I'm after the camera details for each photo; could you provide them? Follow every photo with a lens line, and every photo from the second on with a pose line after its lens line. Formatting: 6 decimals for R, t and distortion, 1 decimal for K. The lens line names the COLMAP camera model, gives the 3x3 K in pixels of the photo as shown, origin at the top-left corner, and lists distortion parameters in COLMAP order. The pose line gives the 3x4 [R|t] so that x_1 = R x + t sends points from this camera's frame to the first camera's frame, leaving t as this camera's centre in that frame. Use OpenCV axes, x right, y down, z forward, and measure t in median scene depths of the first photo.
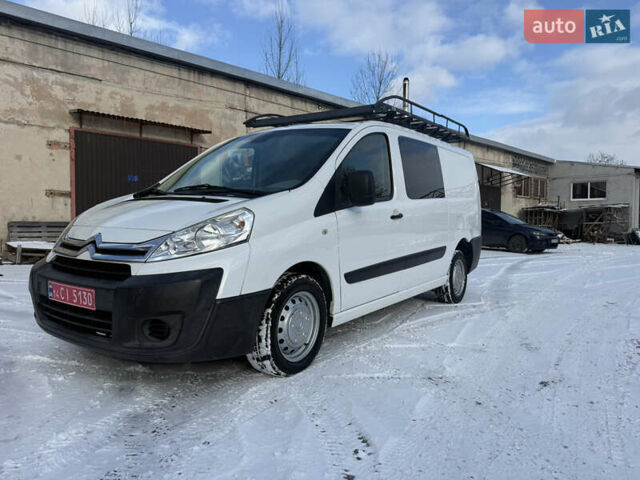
lens RADIAL K [[445.0, 0, 319.0], [0, 445.0, 238.9], [0, 0, 1]] dist [0.005244, -0.002732]
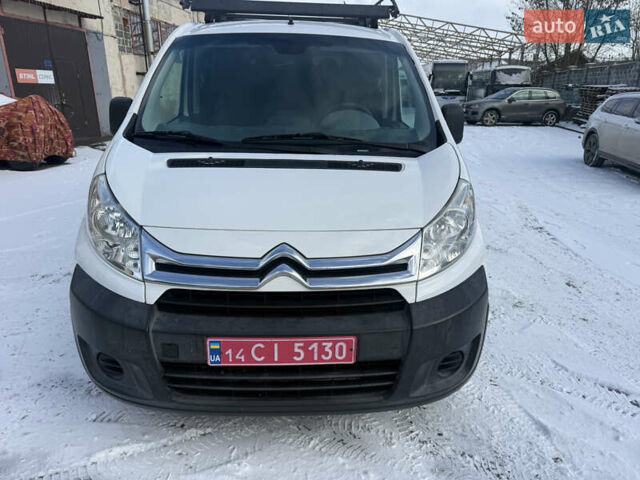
lens RADIAL K [[445.0, 0, 320.0], [0, 445.0, 240.0], [0, 0, 1]] dist [0.004116, -0.001583]
pose [[0.804462, -0.192874, 0.561818, -0.612468], [0.035100, 0.959599, 0.279175, -0.141935], [-0.592966, -0.204866, 0.778731, 0.382356]]
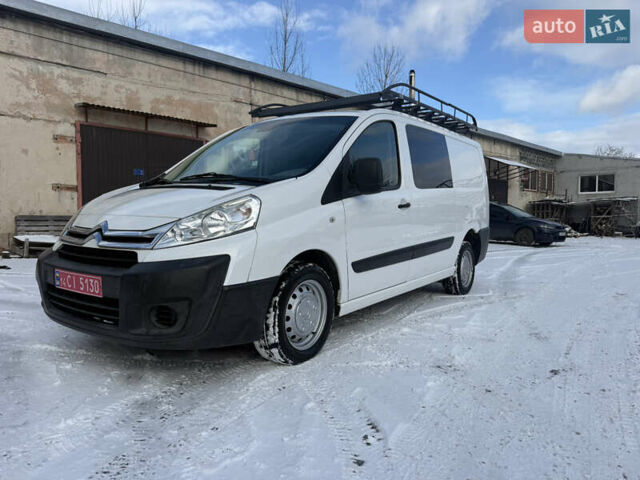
lens RADIAL K [[445.0, 0, 320.0], [0, 445.0, 240.0], [0, 0, 1]] dist [0.004116, -0.001583]
pose [[0.999939, -0.003186, -0.010544, -0.003275], [0.003326, 0.999905, 0.013349, 0.013827], [0.010500, -0.013384, 0.999855, 0.008138]]
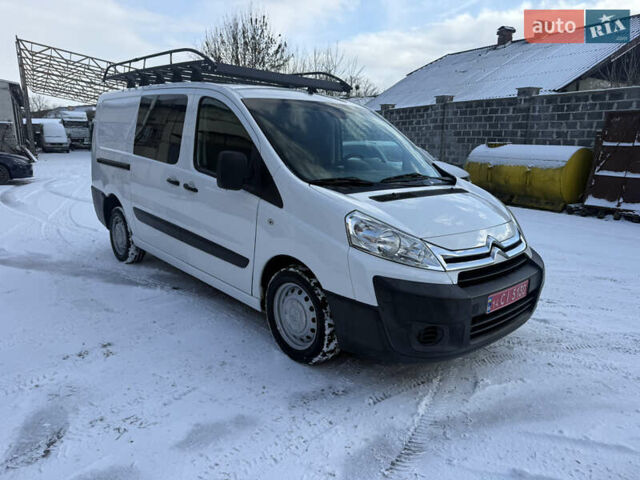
lens RADIAL K [[461.9, 0, 318.9], [0, 461.9, 231.3], [0, 0, 1]] dist [-0.000573, -0.003990]
pose [[0.224056, -0.199486, 0.953941, -1.253961], [0.024894, 0.979679, 0.199021, -0.193215], [-0.974258, -0.020844, 0.224469, 0.885002]]
